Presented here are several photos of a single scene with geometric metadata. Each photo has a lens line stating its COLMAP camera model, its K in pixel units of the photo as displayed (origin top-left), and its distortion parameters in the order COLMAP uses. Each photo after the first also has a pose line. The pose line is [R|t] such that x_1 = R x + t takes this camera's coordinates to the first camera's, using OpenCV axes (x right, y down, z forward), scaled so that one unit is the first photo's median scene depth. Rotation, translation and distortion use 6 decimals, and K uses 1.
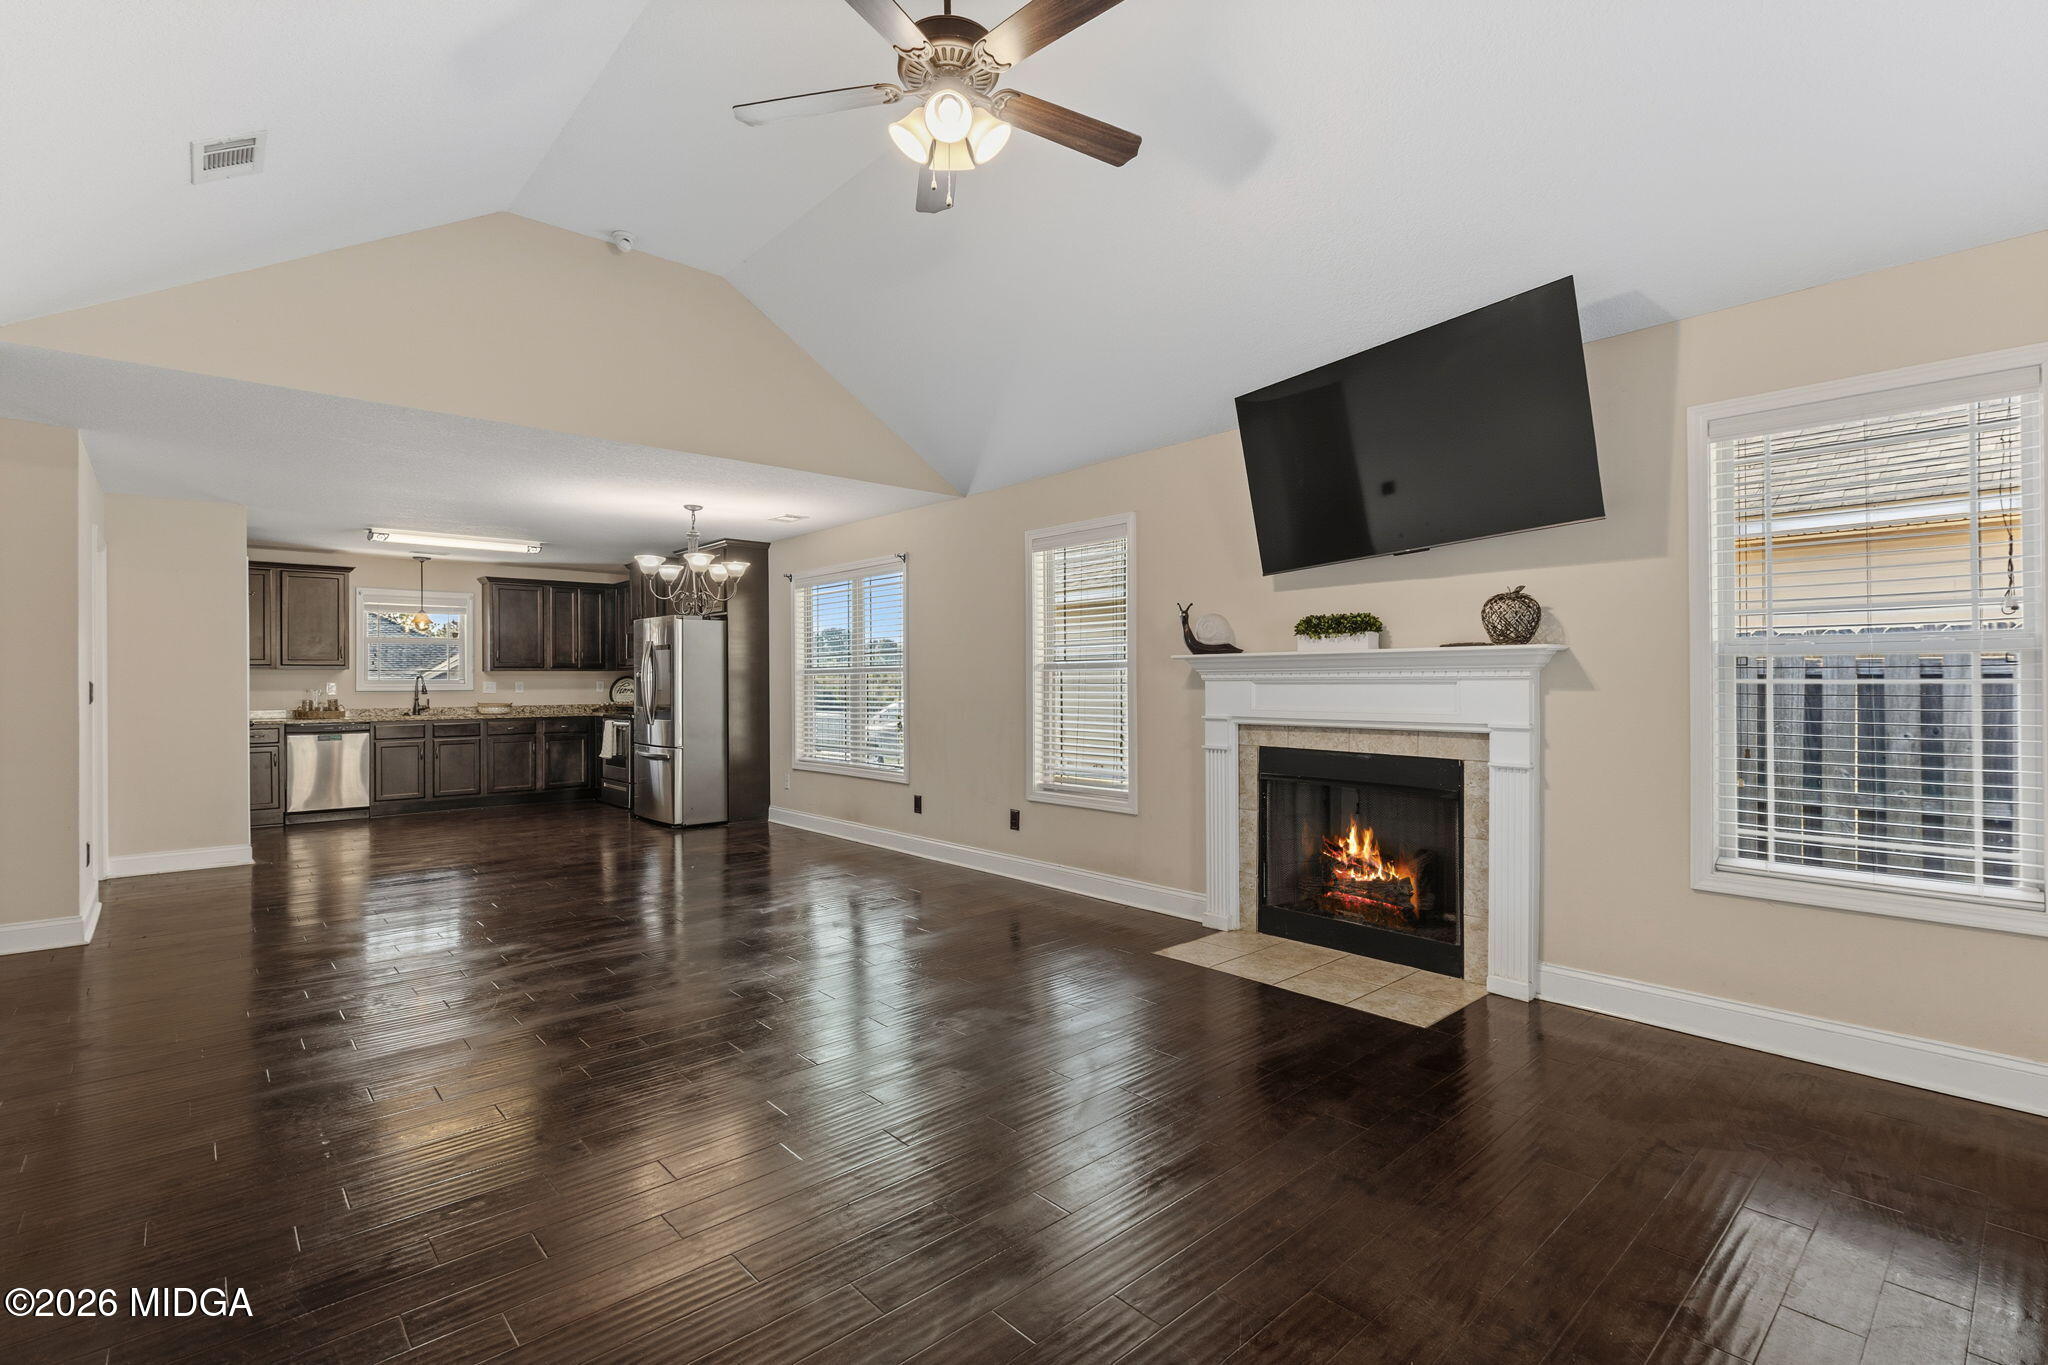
lens RADIAL K [[936.7, 0, 1023.3], [0, 936.7, 675.1], [0, 0, 1]] dist [-0.002634, -0.000716]
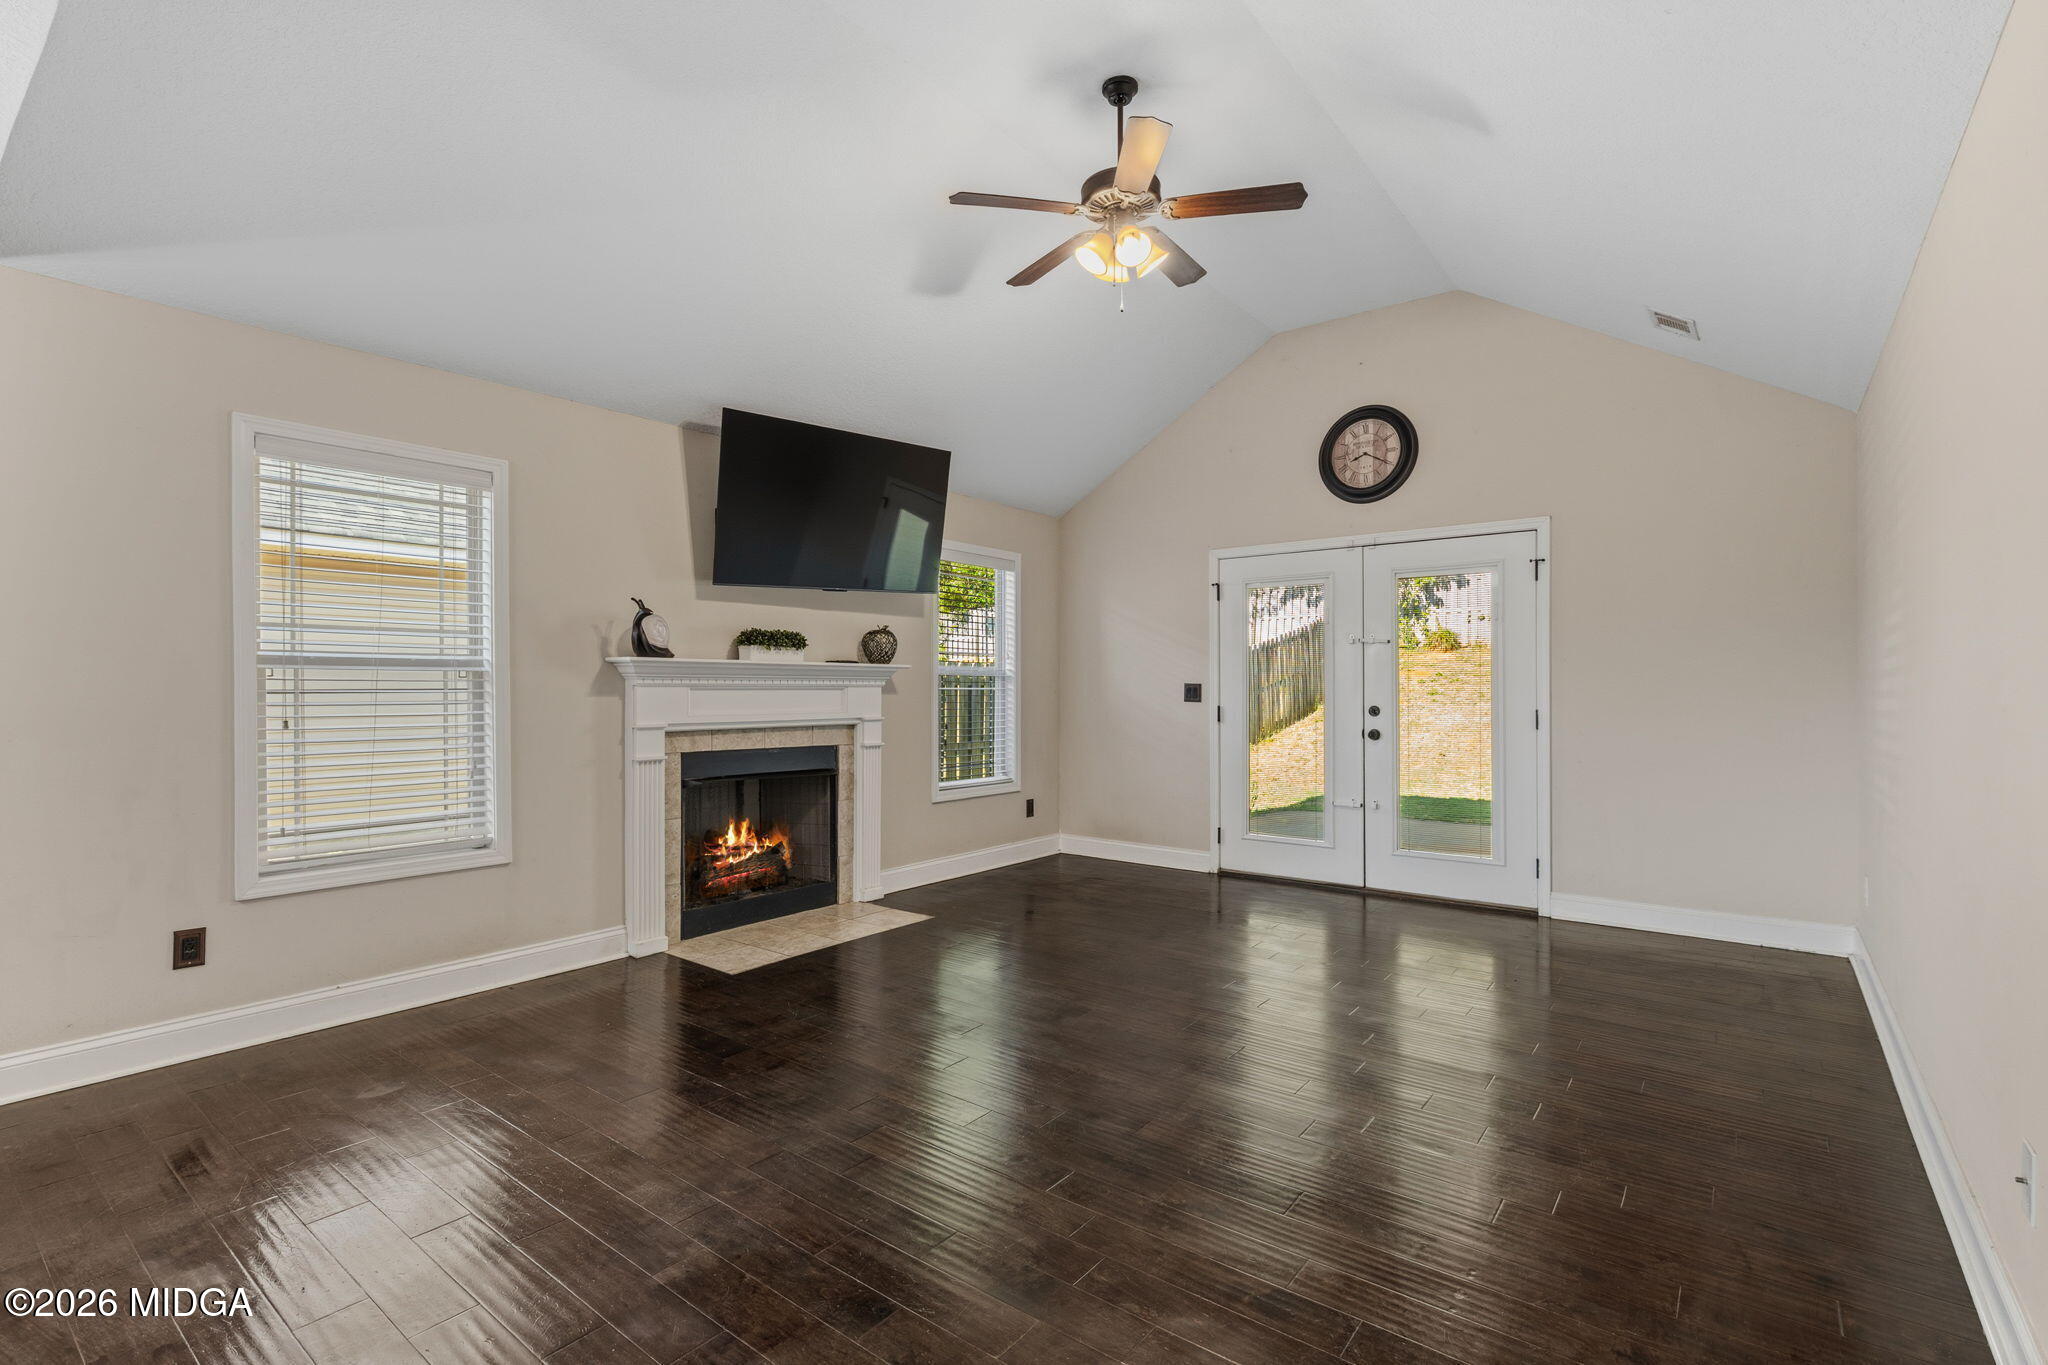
lens RADIAL K [[936.7, 0, 1023.3], [0, 936.7, 675.1], [0, 0, 1]] dist [-0.002634, -0.000716]
pose [[-0.174088, 0.009922, 0.984680, -1.006093], [-0.014558, 0.999814, -0.012648, 0.001385], [-0.984622, -0.016537, -0.173911, 1.041197]]
